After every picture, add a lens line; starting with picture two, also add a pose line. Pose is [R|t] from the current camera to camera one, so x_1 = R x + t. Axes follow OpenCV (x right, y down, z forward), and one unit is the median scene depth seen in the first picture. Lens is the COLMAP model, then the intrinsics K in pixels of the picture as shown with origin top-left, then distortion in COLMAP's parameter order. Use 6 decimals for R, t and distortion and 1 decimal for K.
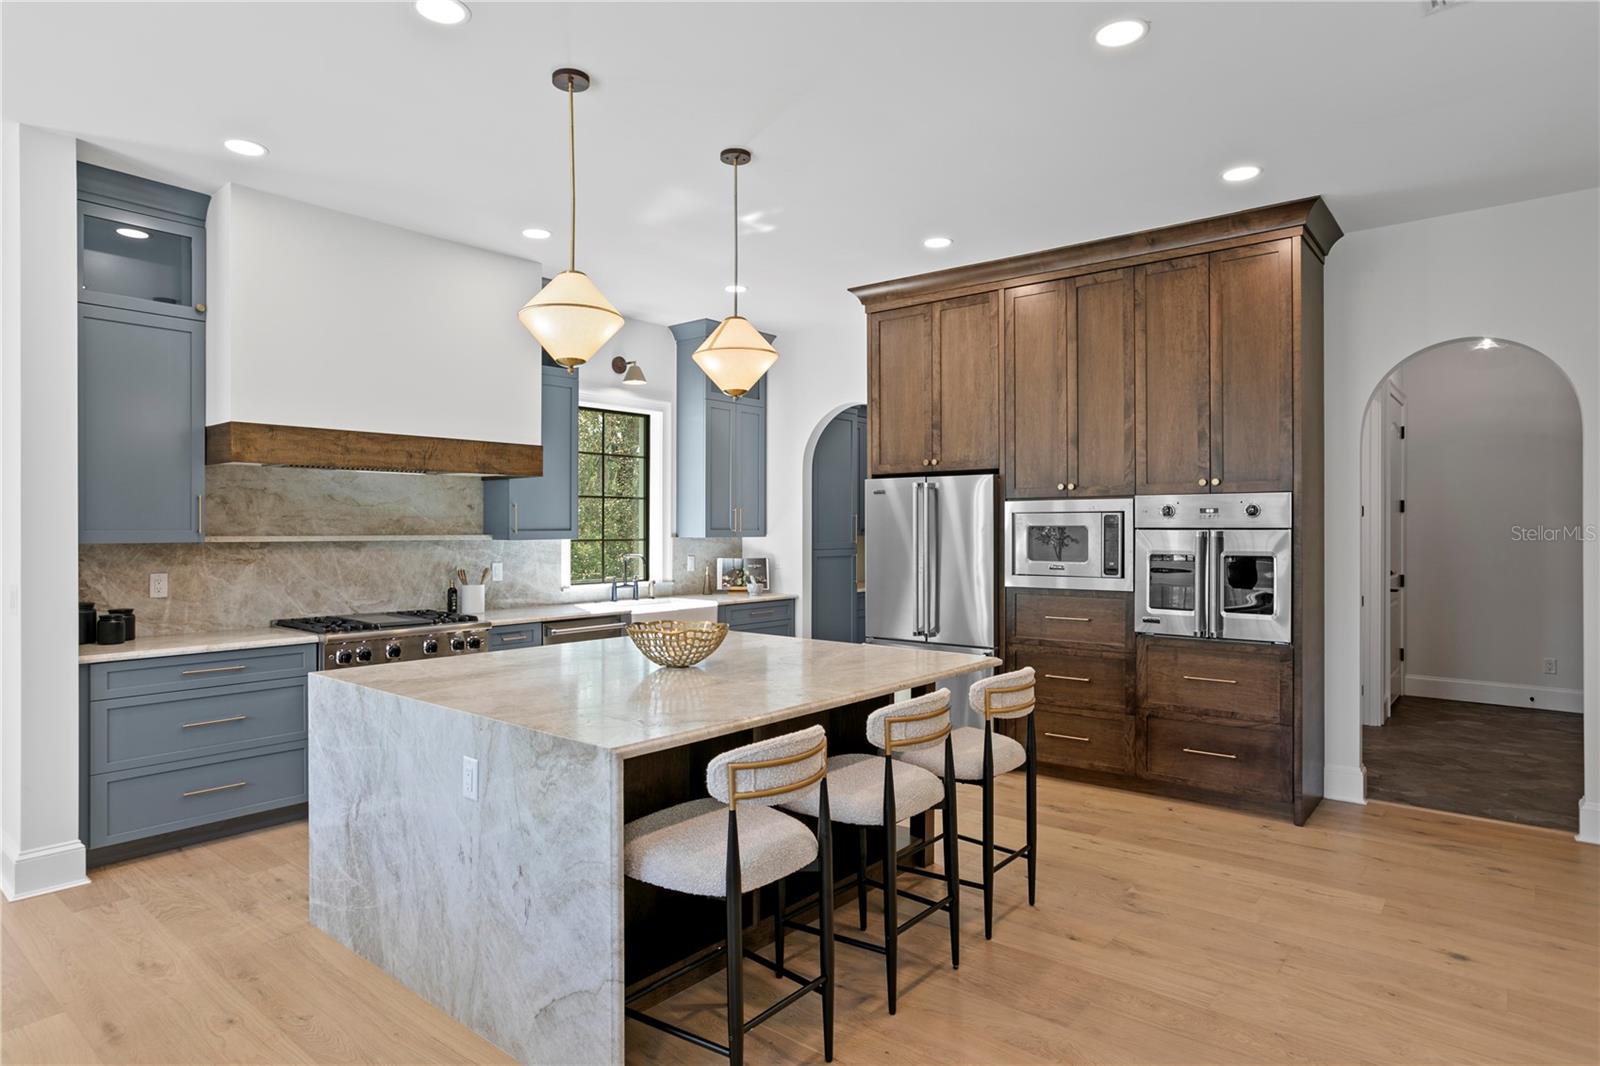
lens RADIAL K [[905.9, 0, 778.4], [0, 905.9, 528.4], [0, 0, 1]] dist [-0.062695, 0.063047]
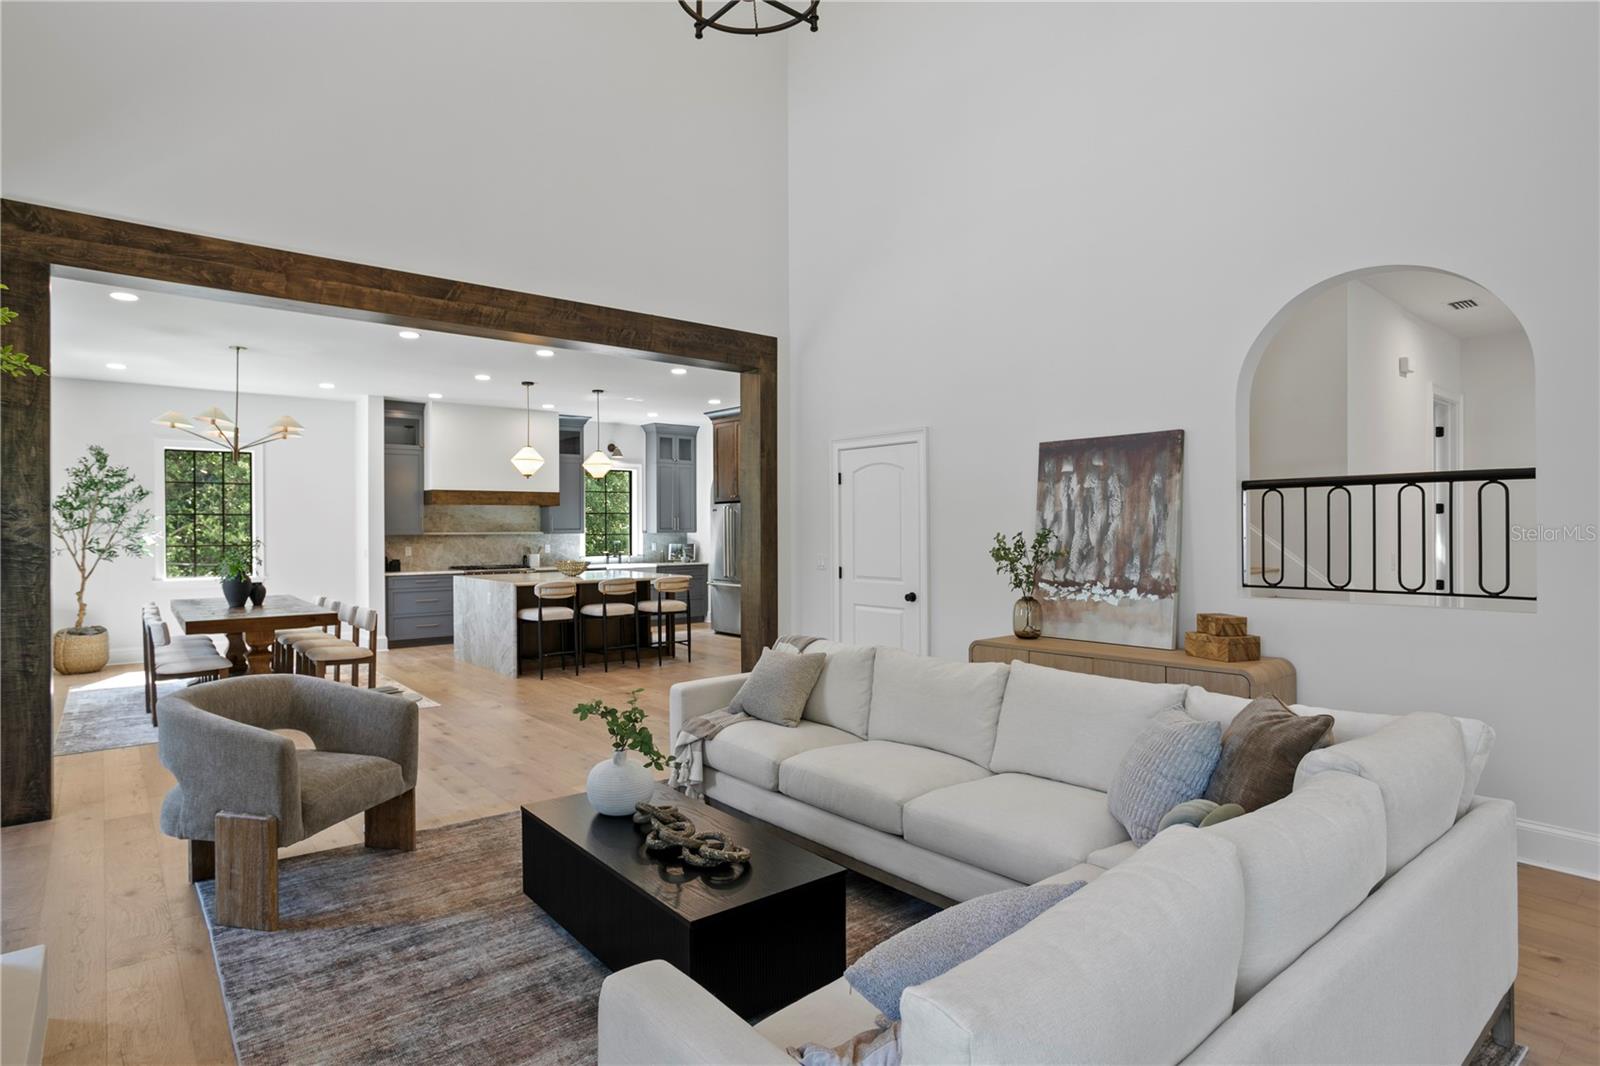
lens RADIAL K [[848.5, 0, 776.0], [0, 848.5, 530.4], [0, 0, 1]] dist [-0.057076, 0.041656]
pose [[0.982426, -0.005175, -0.186580, 0.728018], [0.005338, 0.999986, 0.000374, 0.007268], [0.186575, -0.001363, 0.982440, -1.077569]]
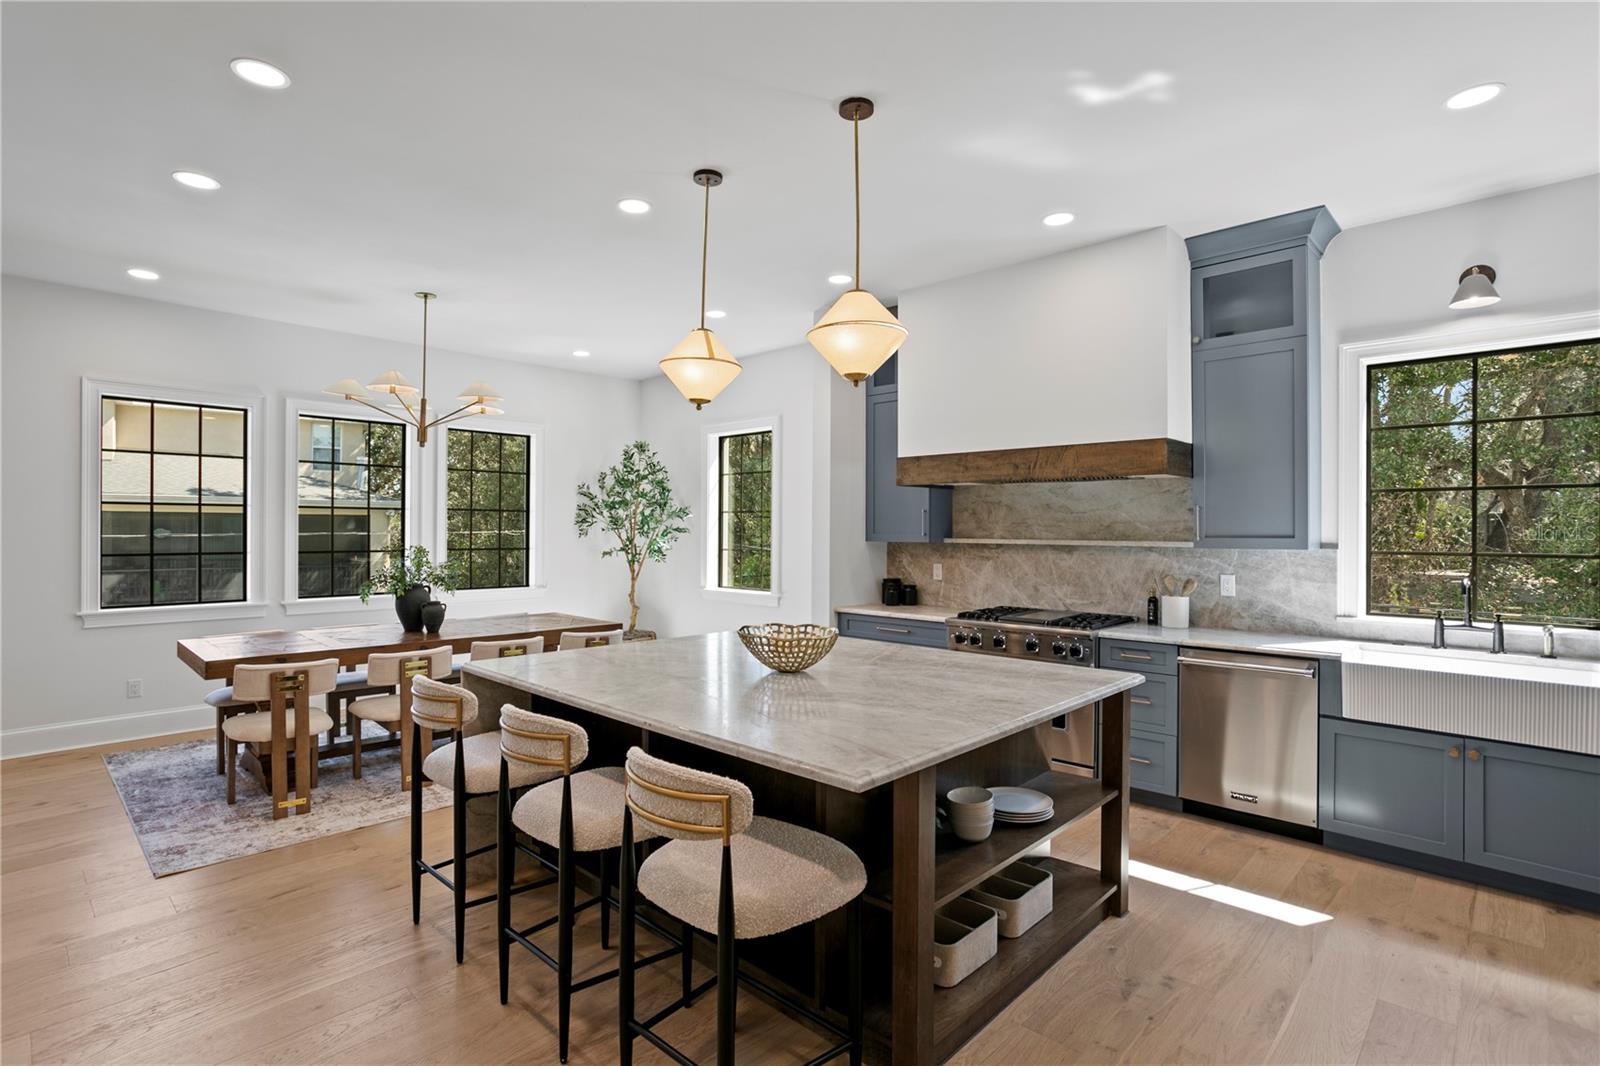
lens RADIAL K [[774.3, 0, 778.0], [0, 774.3, 525.2], [0, 0, 1]] dist [-0.058984, 0.040814]
pose [[-0.070418, -0.004722, -0.997506, 0.526008], [-0.005561, 0.999975, -0.004341, -0.004406], [0.997502, 0.005242, -0.070442, 0.737793]]
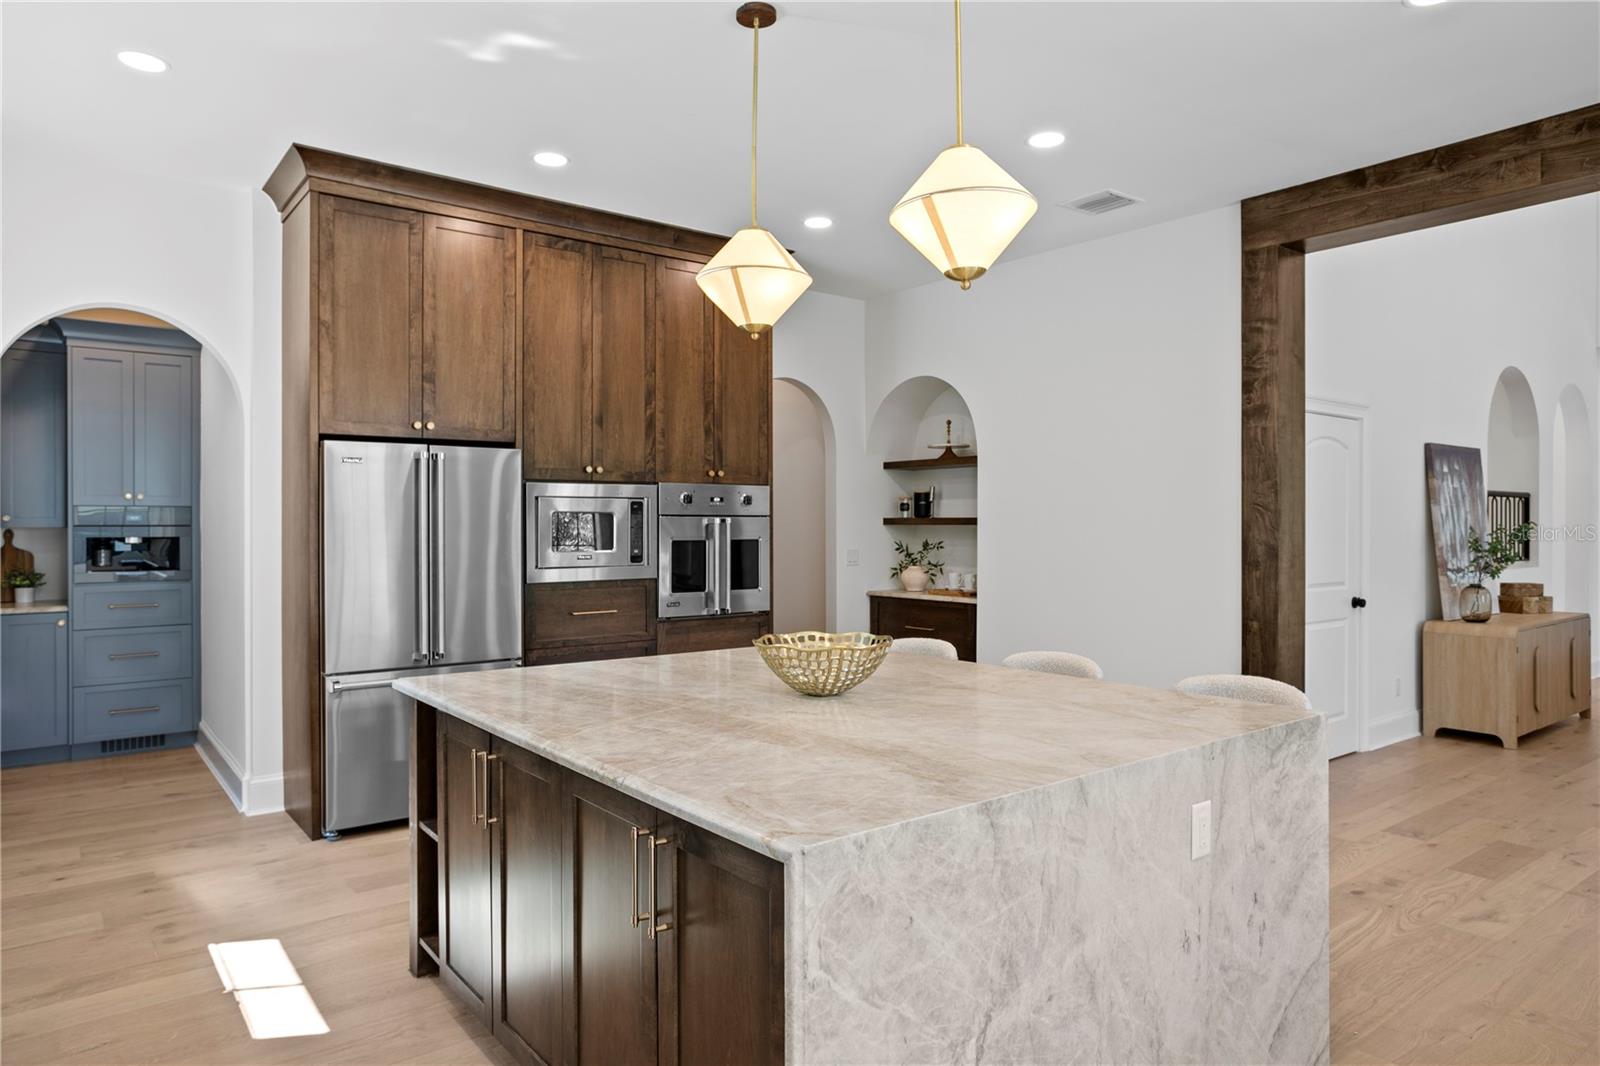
lens RADIAL K [[993.5, 0, 778.6], [0, 993.5, 526.1], [0, 0, 1]] dist [-0.050112, 0.055121]
pose [[0.215894, -0.001626, 0.976416, -0.643564], [0.000078, 0.999999, 0.001648, 0.010000], [-0.976417, -0.000279, 0.215893, 0.609205]]
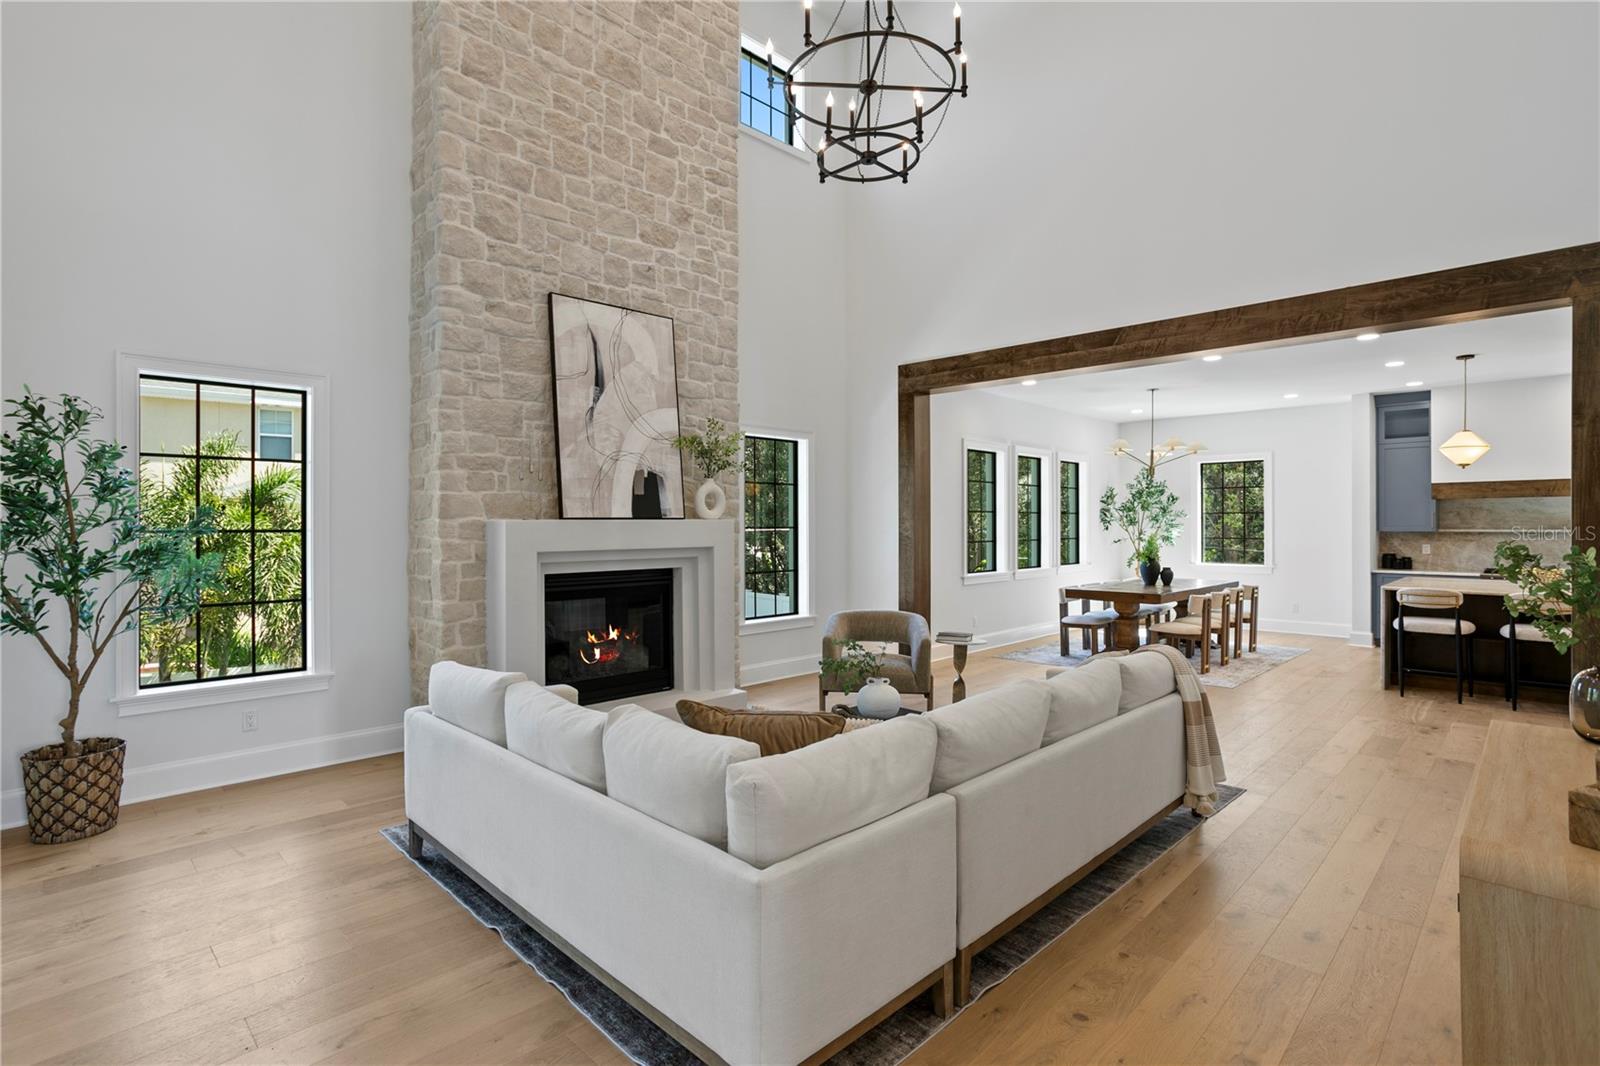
lens RADIAL K [[774.3, 0, 778.0], [0, 774.3, 525.2], [0, 0, 1]] dist [-0.058984, 0.040814]
pose [[-0.096933, 0.001204, -0.995290, 1.385100], [0.001441, 0.999998, 0.001069, -0.005366], [0.995290, -0.001331, -0.096934, -0.510846]]
